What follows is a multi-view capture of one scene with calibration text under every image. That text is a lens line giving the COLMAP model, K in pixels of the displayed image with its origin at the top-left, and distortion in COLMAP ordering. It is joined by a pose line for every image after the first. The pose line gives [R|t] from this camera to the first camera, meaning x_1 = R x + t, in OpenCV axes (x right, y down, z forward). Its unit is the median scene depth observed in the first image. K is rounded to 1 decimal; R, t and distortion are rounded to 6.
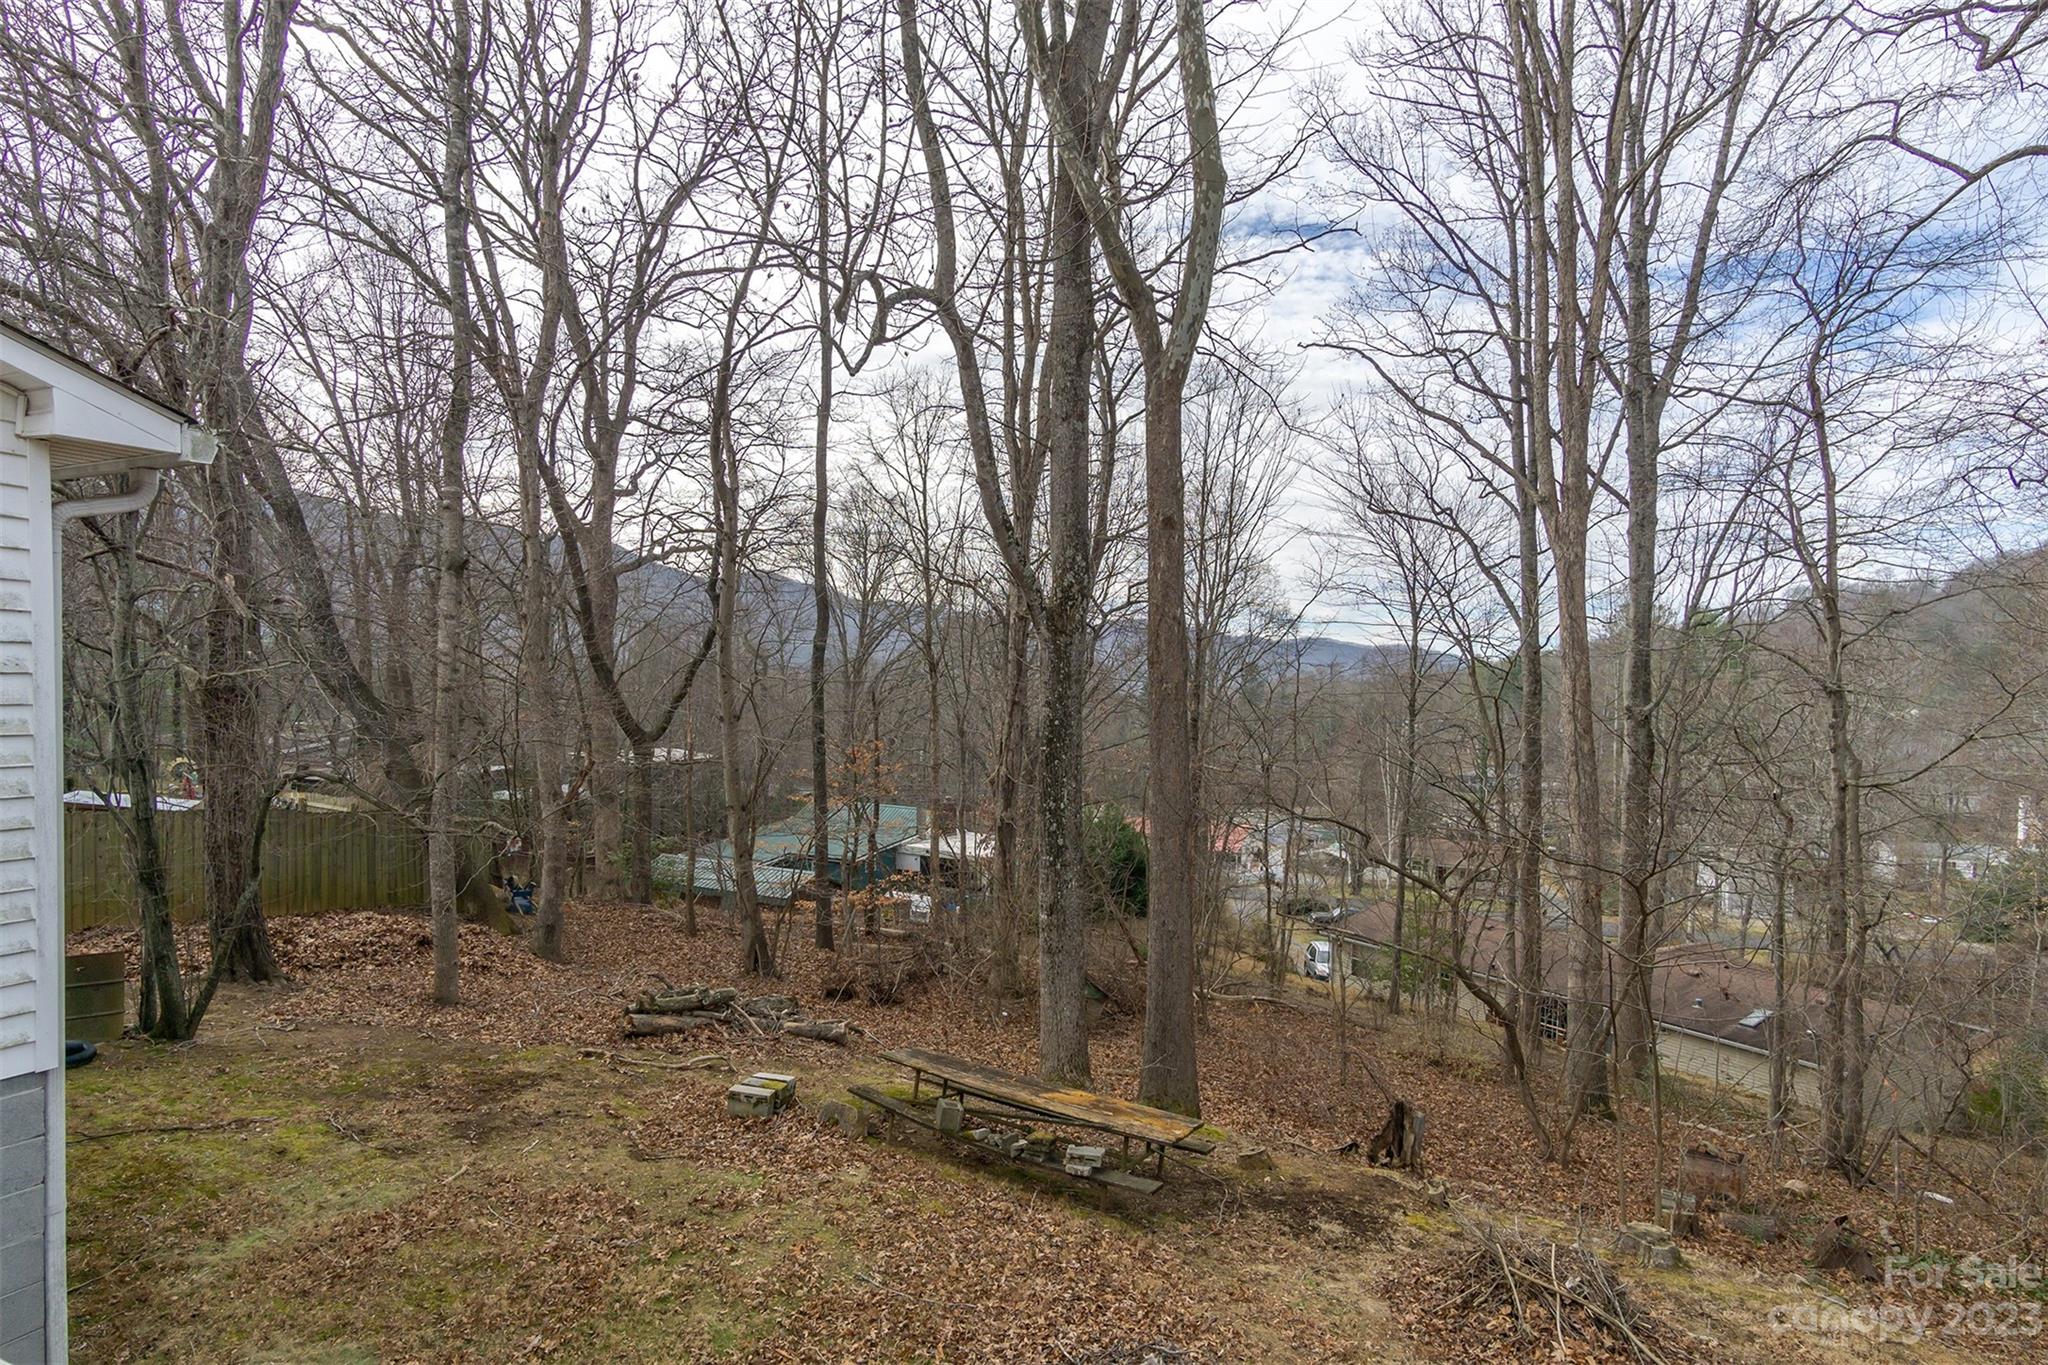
lens RADIAL K [[1104.4, 0, 1001.1], [0, 1104.4, 723.2], [0, 0, 1]] dist [0.002369, 0.002841]
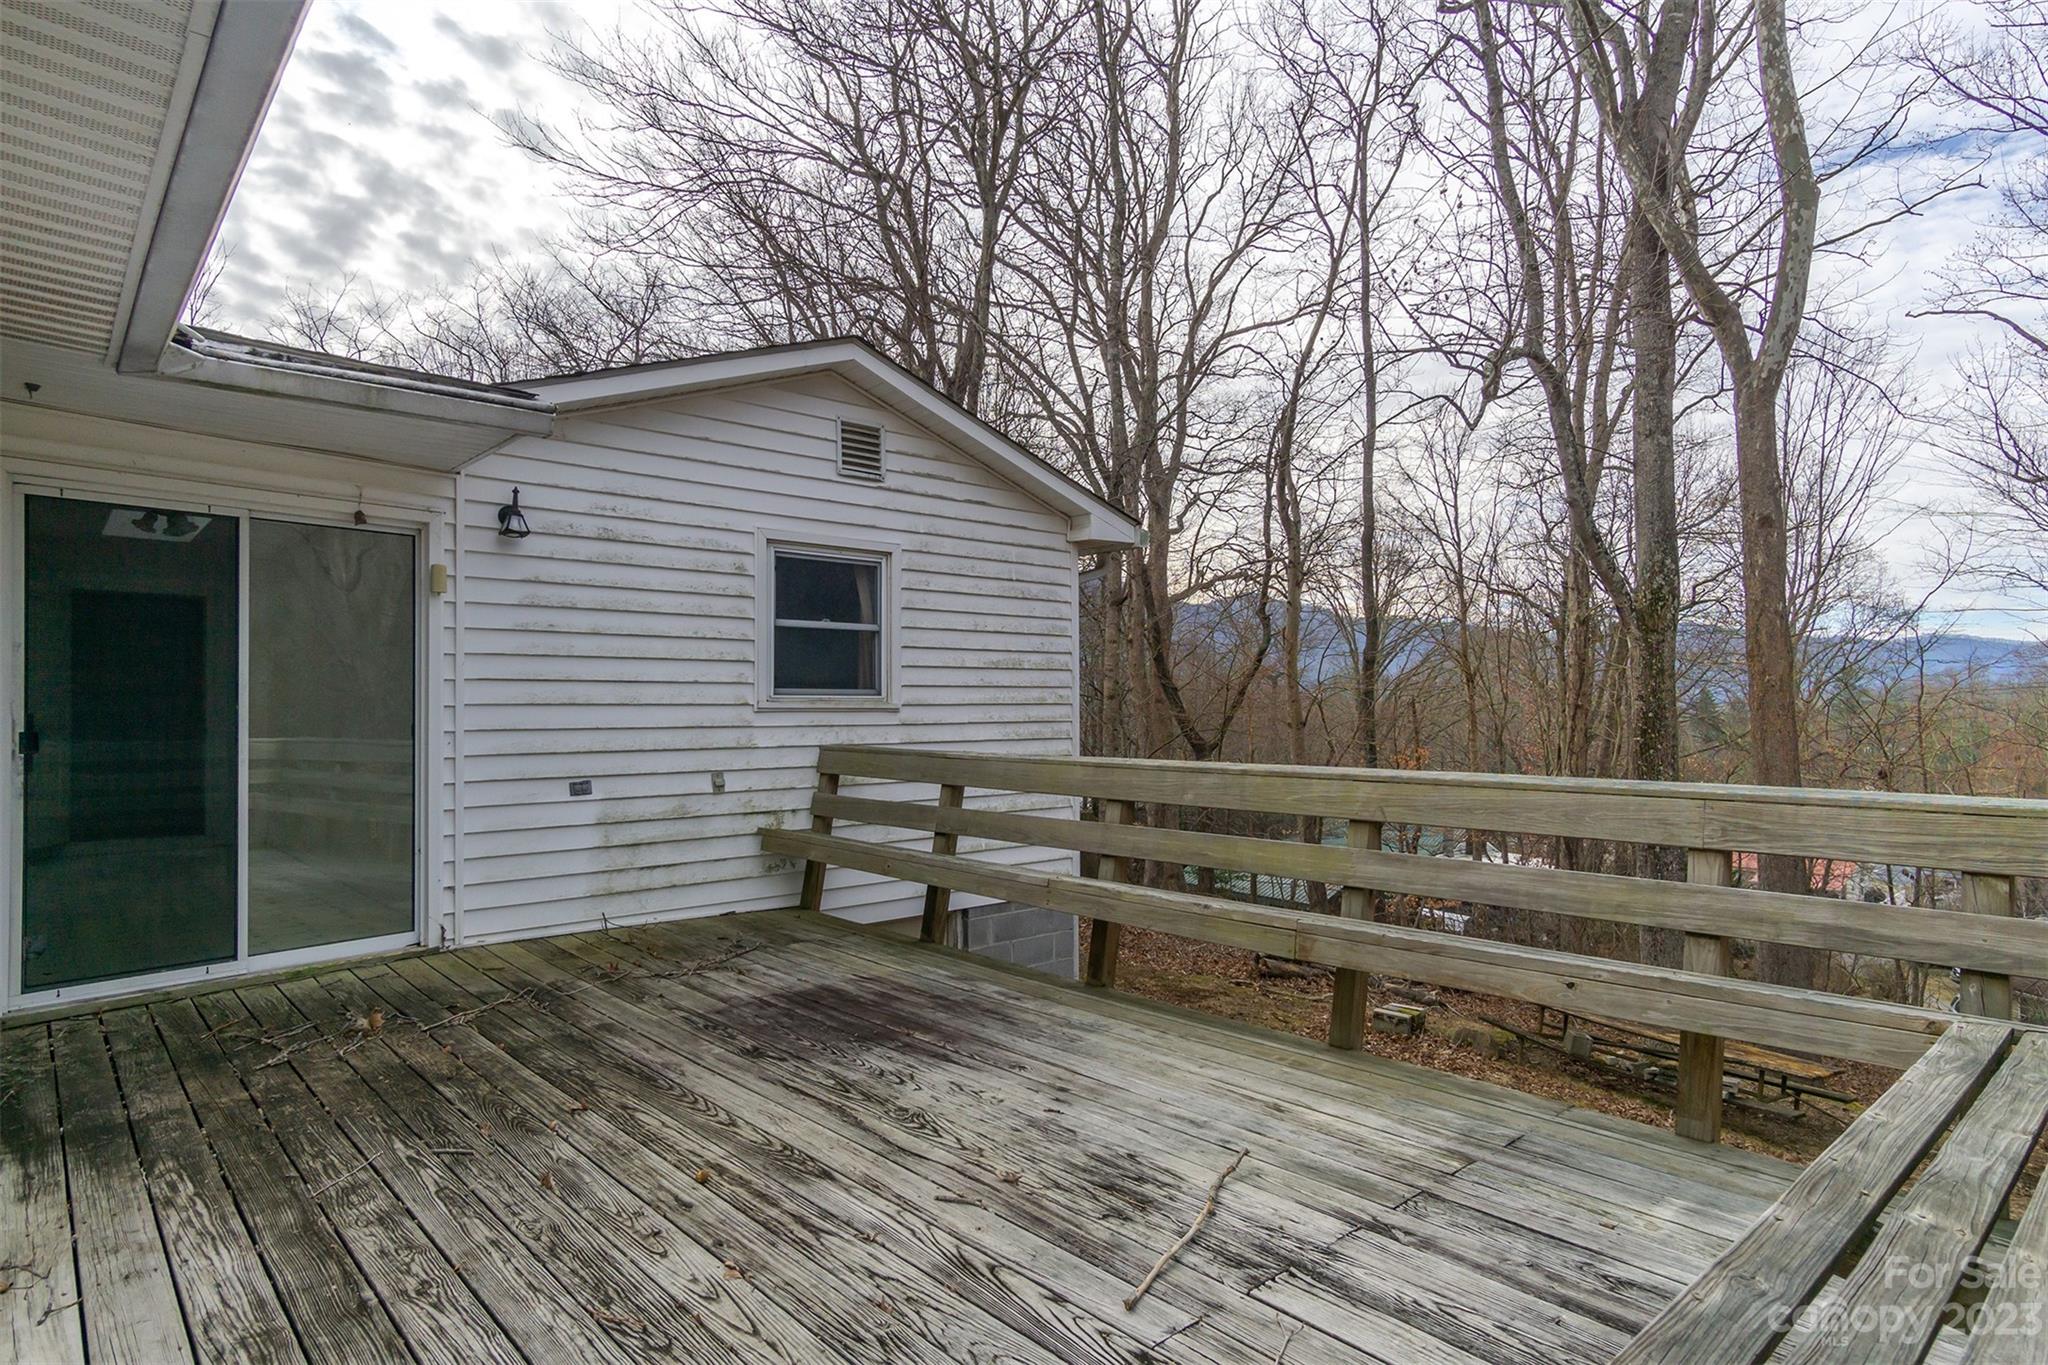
lens RADIAL K [[1104.4, 0, 1034.2], [0, 1104.4, 684.9], [0, 0, 1]] dist [0.002369, 0.002841]
pose [[0.916374, -0.027602, -0.399370, -0.036789], [0.005877, 0.998440, -0.055521, 0.014213], [0.400279, 0.048531, 0.915107, -0.121438]]
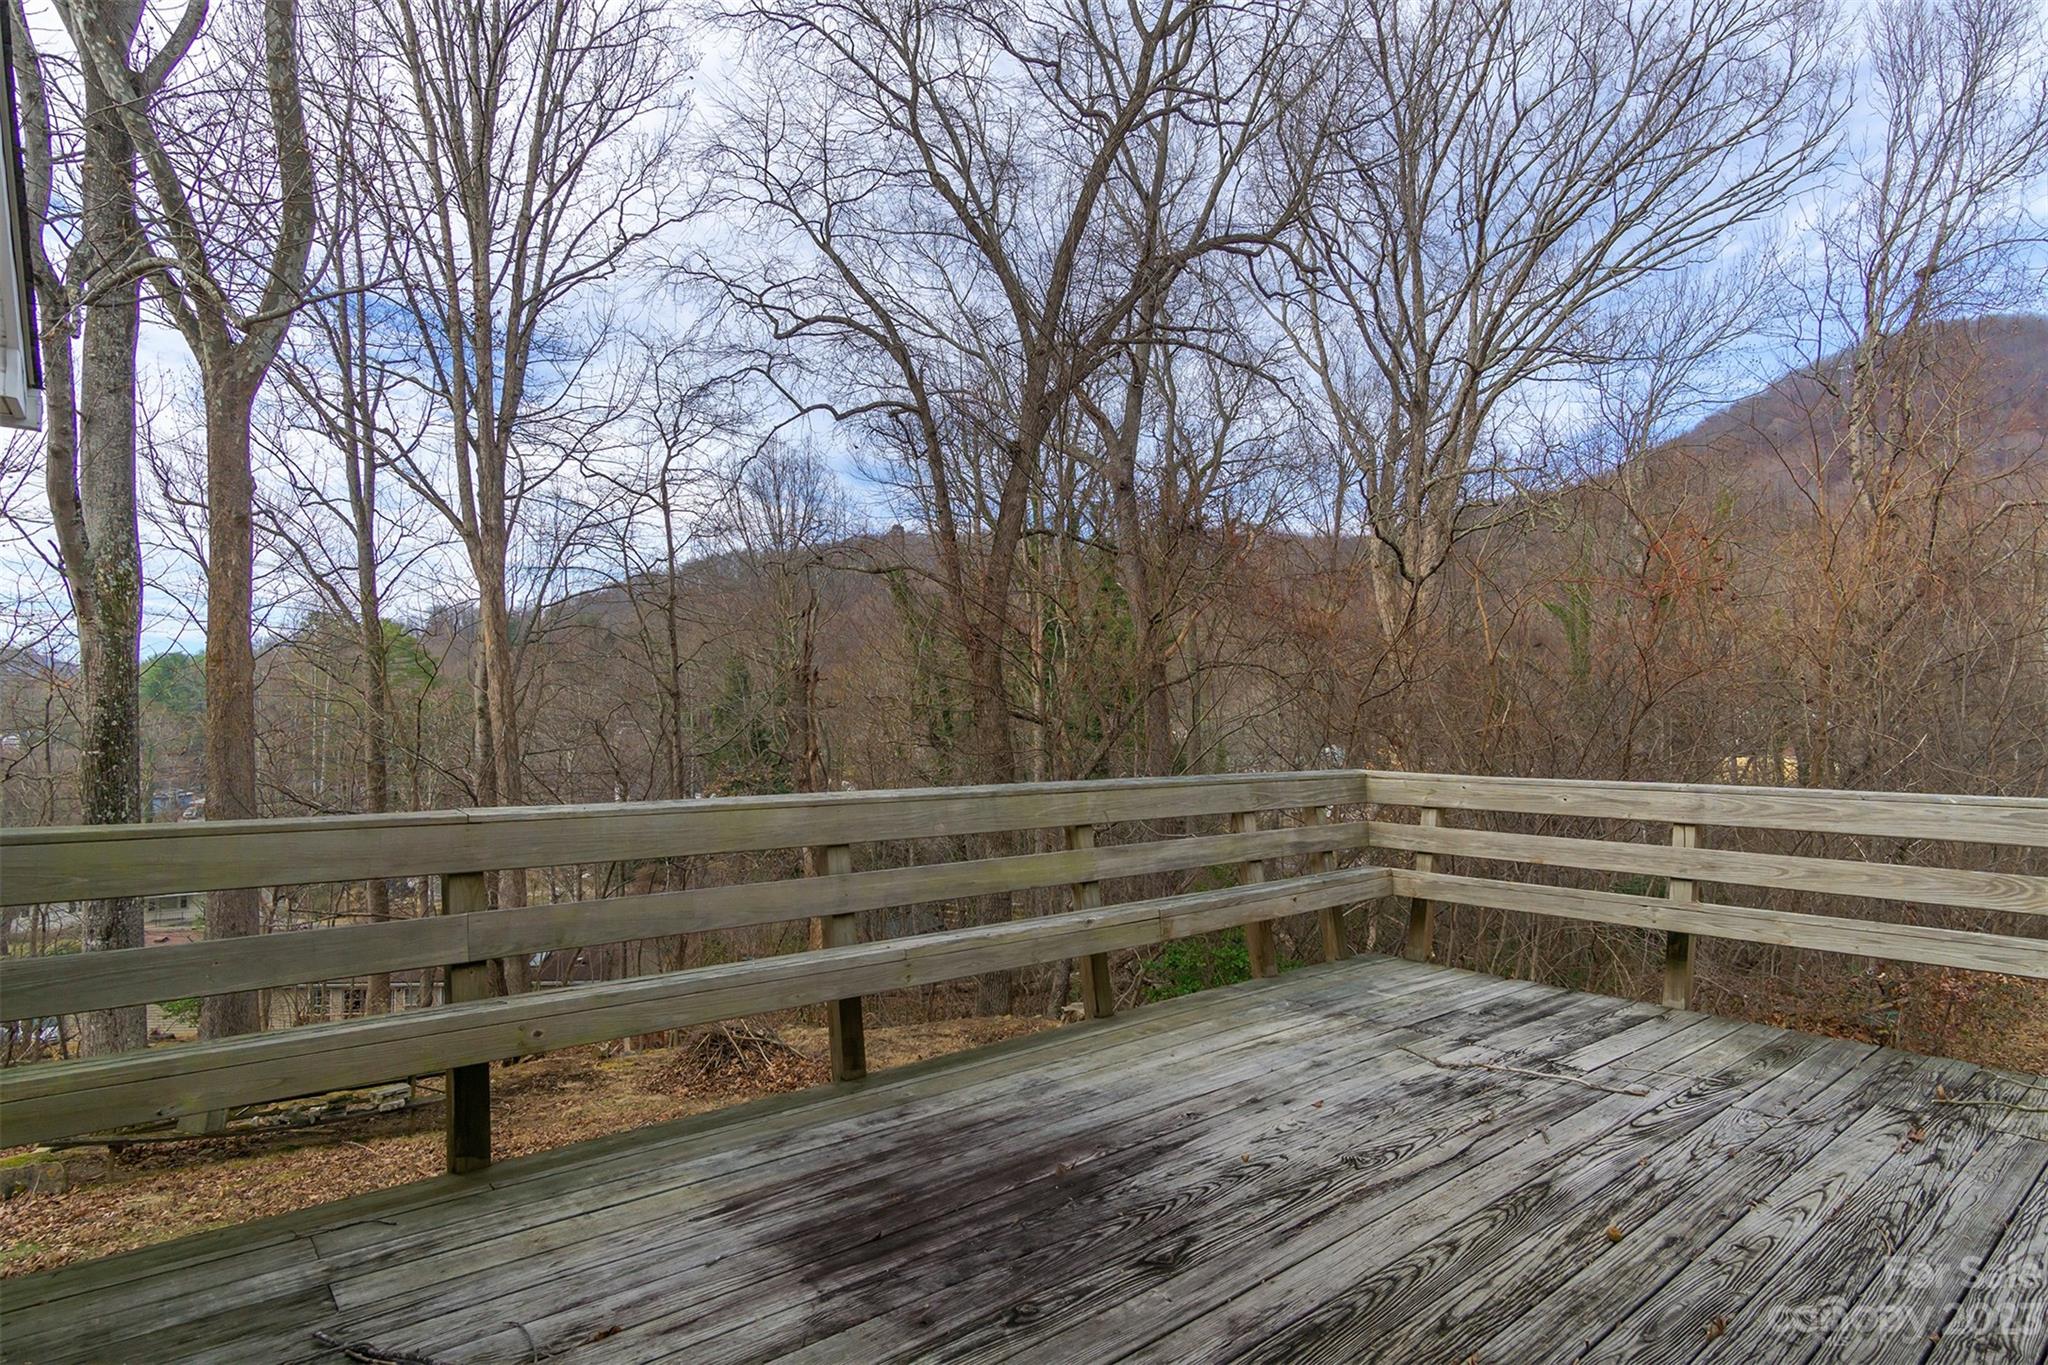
lens RADIAL K [[1104.4, 0, 987.2], [0, 1104.4, 690.2], [0, 0, 1]] dist [0.002369, 0.002841]
pose [[0.440822, 0.006123, 0.897574, -0.239097], [0.027045, 0.999432, -0.020100, 0.005245], [-0.897187, 0.033135, 0.440406, -0.023436]]
